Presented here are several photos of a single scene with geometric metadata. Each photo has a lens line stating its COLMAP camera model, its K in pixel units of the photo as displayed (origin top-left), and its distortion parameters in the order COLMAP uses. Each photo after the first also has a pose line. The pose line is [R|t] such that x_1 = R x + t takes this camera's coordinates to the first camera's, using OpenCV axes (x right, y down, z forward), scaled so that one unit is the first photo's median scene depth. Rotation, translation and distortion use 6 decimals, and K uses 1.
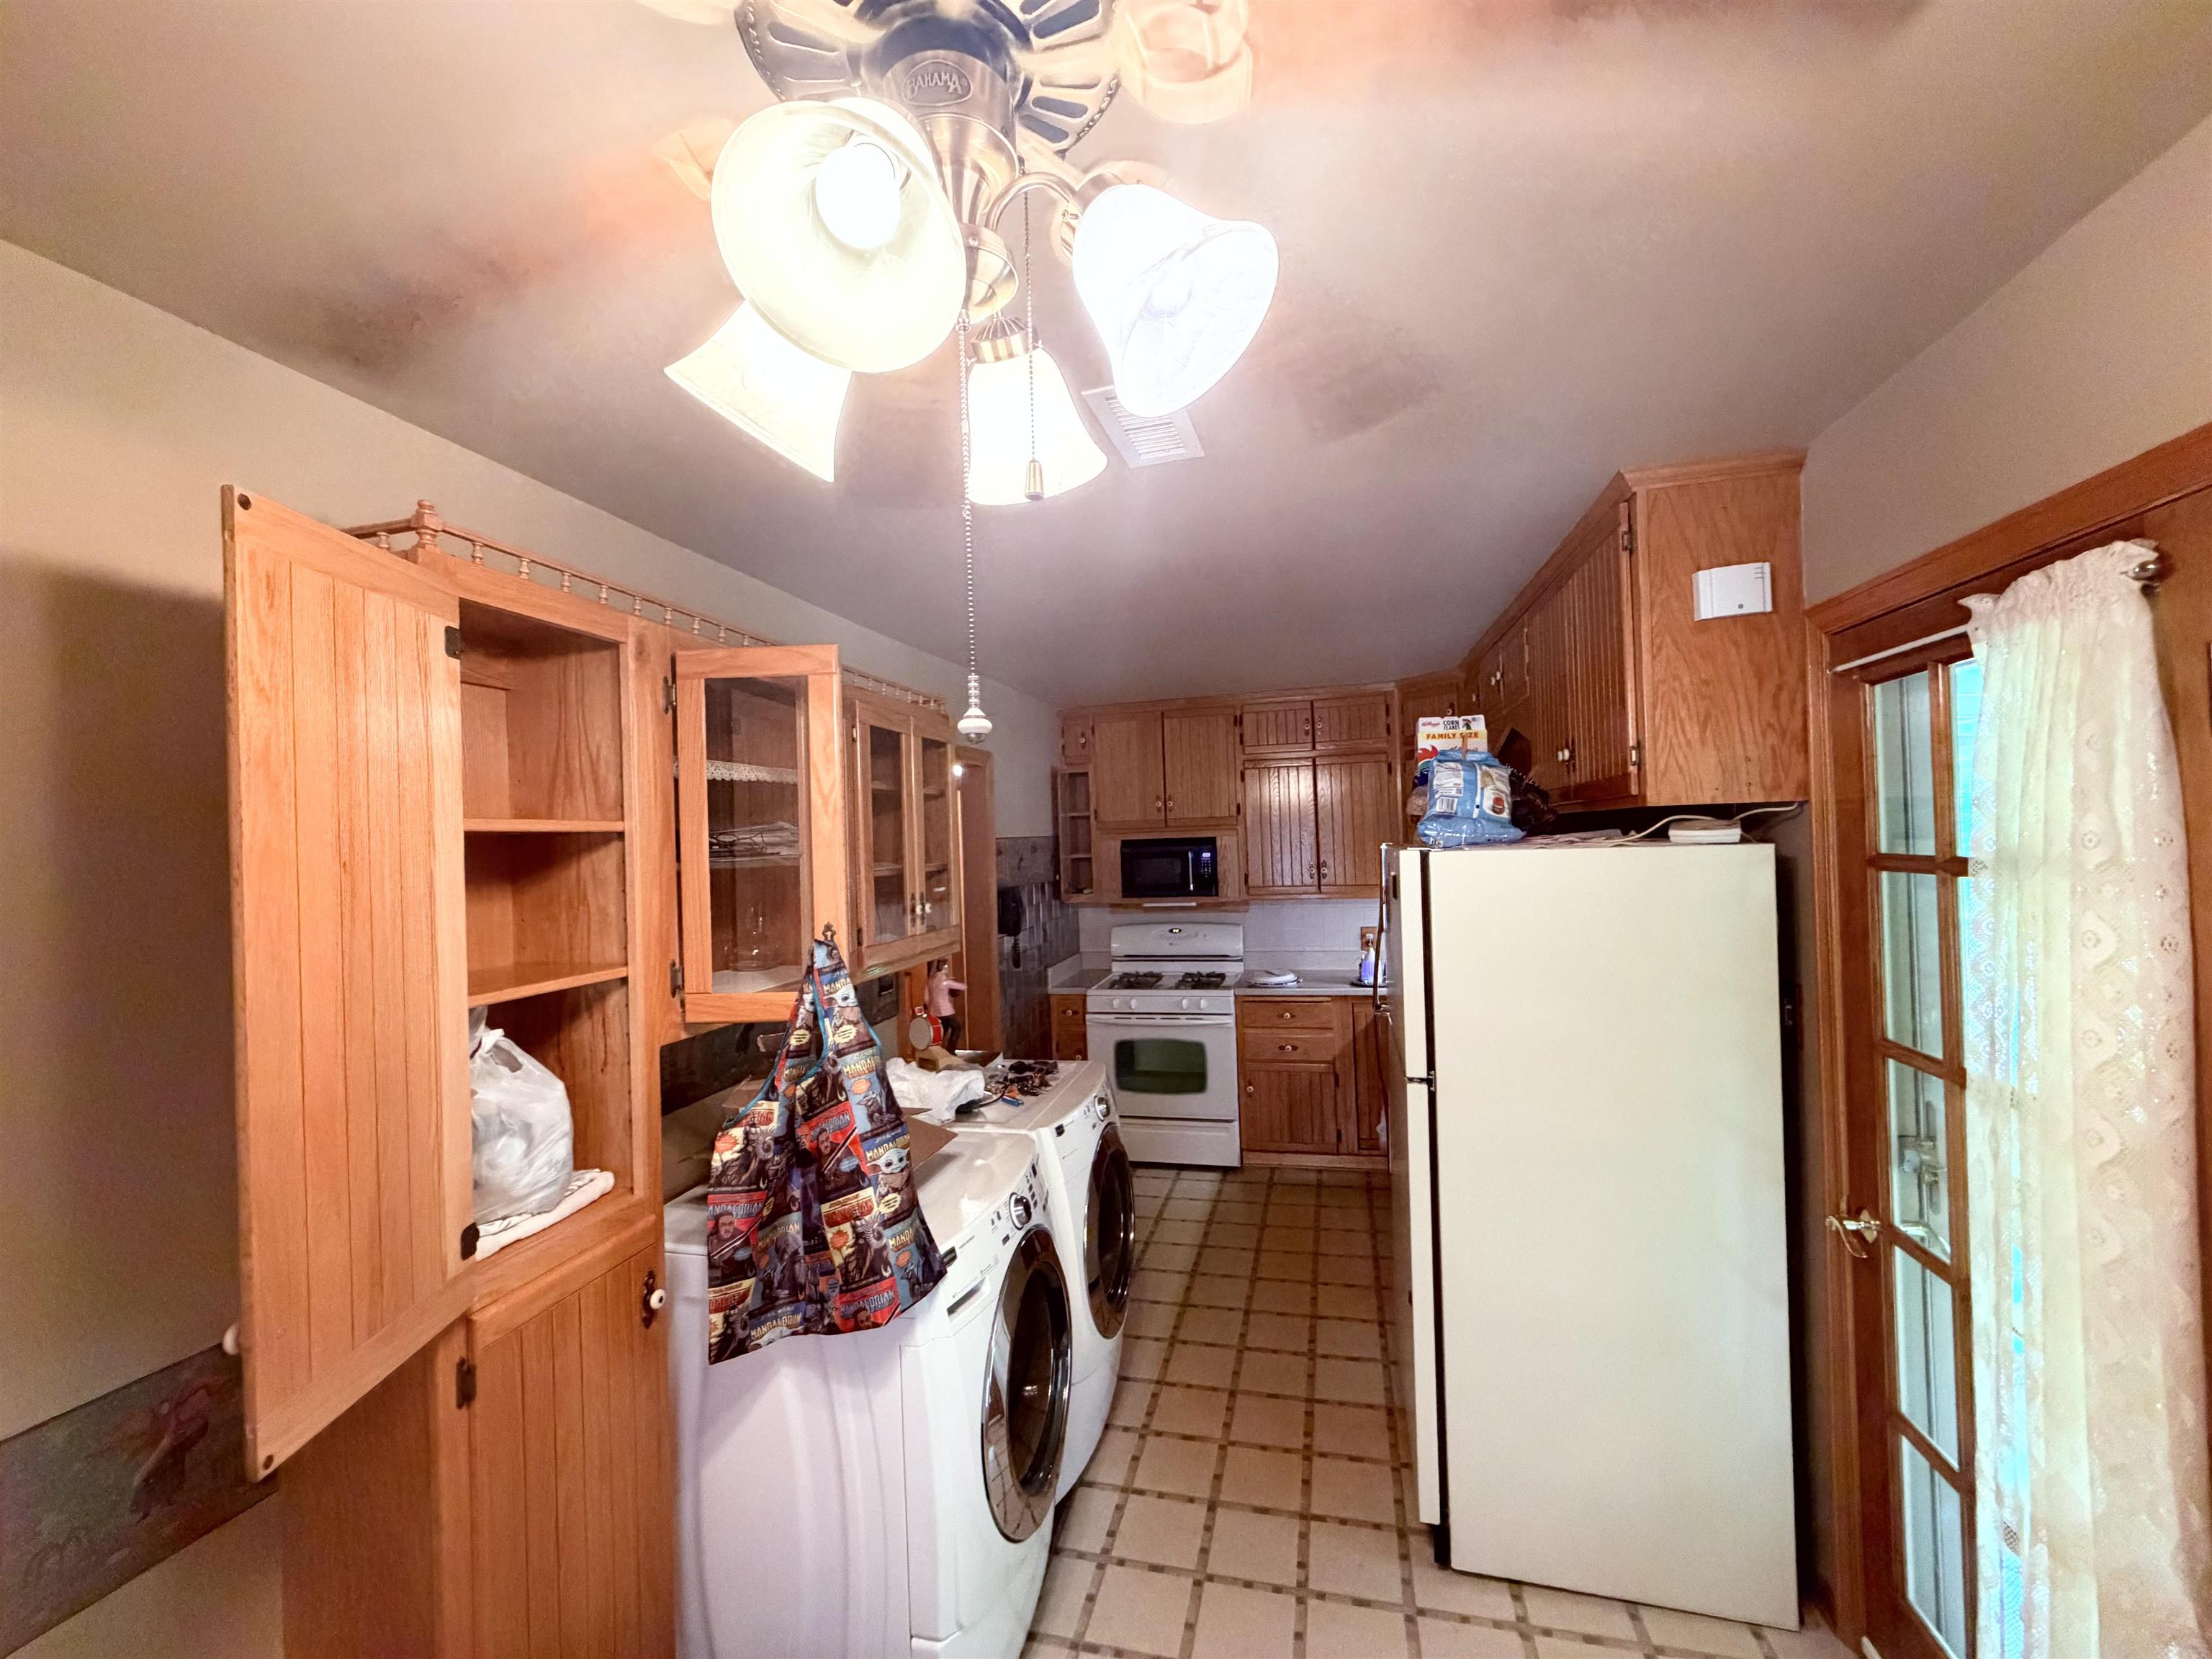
lens RADIAL K [[879.7, 0, 1108.8], [0, 879.7, 833.5], [0, 0, 1]] dist [0.001049, 0.000259]
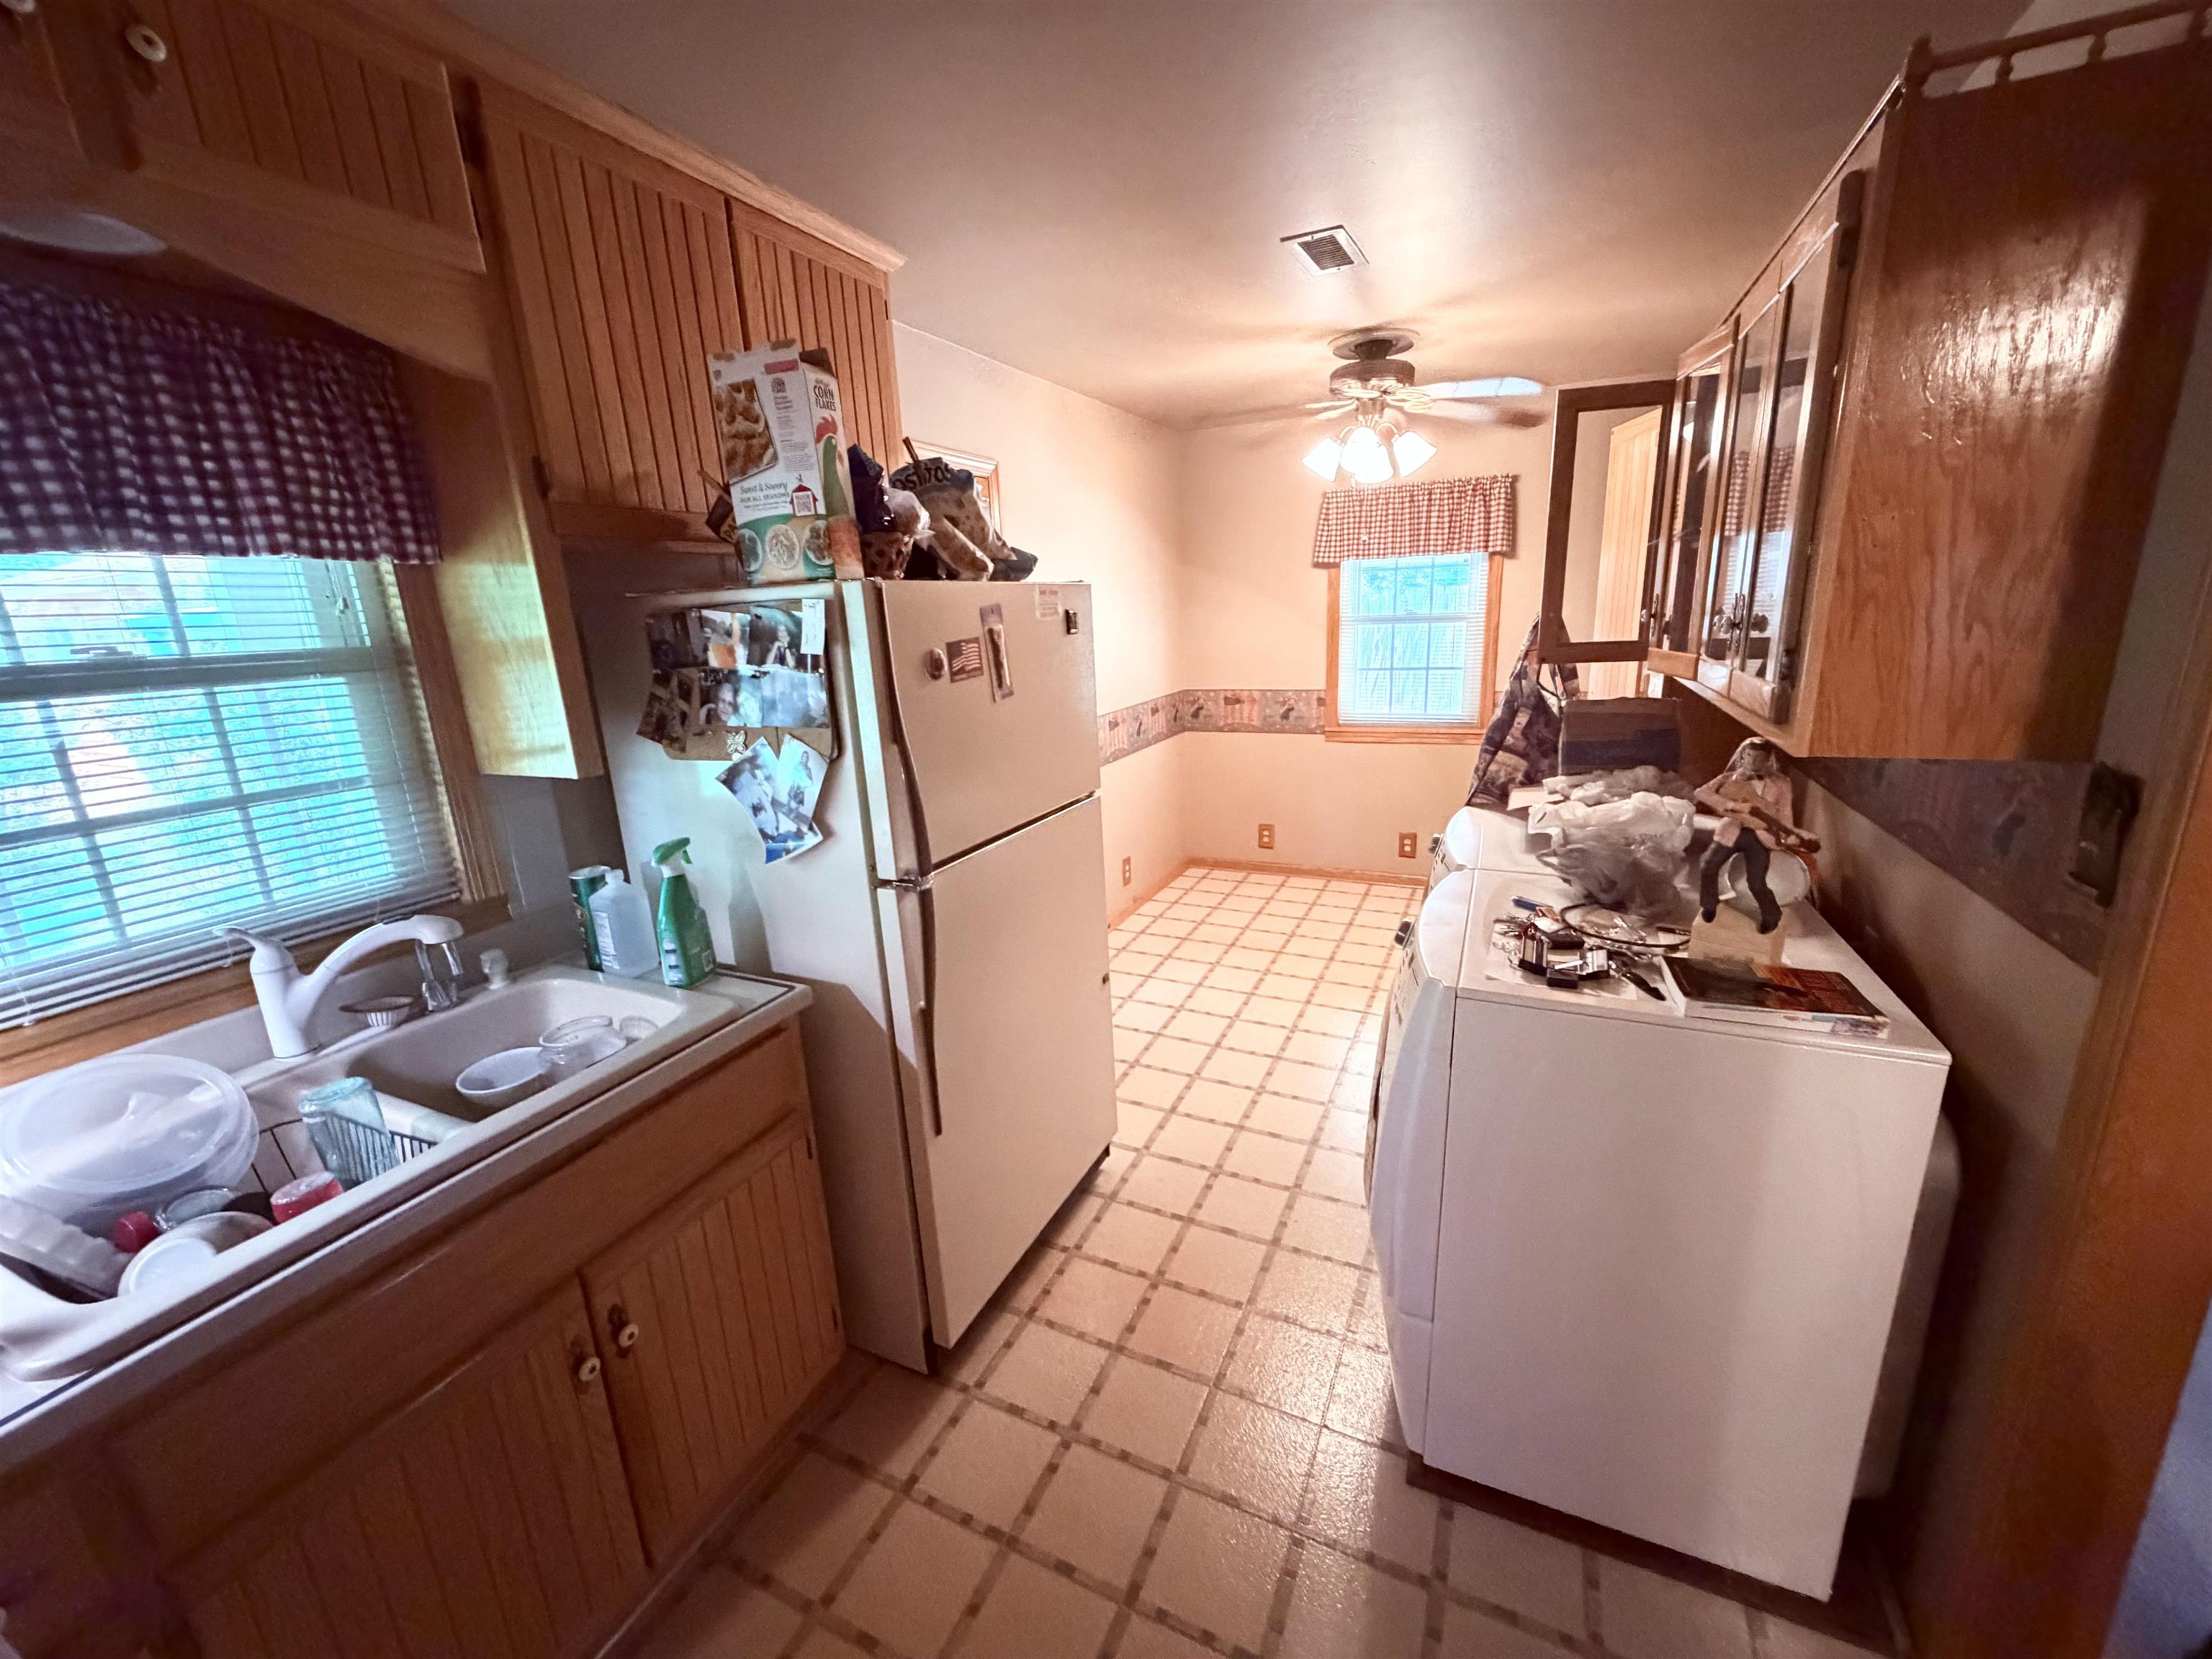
lens RADIAL K [[879.7, 0, 1104.9], [0, 879.7, 831.1], [0, 0, 1]] dist [0.001049, 0.000259]
pose [[-0.977862, 0.027129, 0.207484, 0.081782], [0.077322, 0.968228, 0.237814, 0.053293], [-0.194440, 0.248592, -0.948892, 1.765445]]
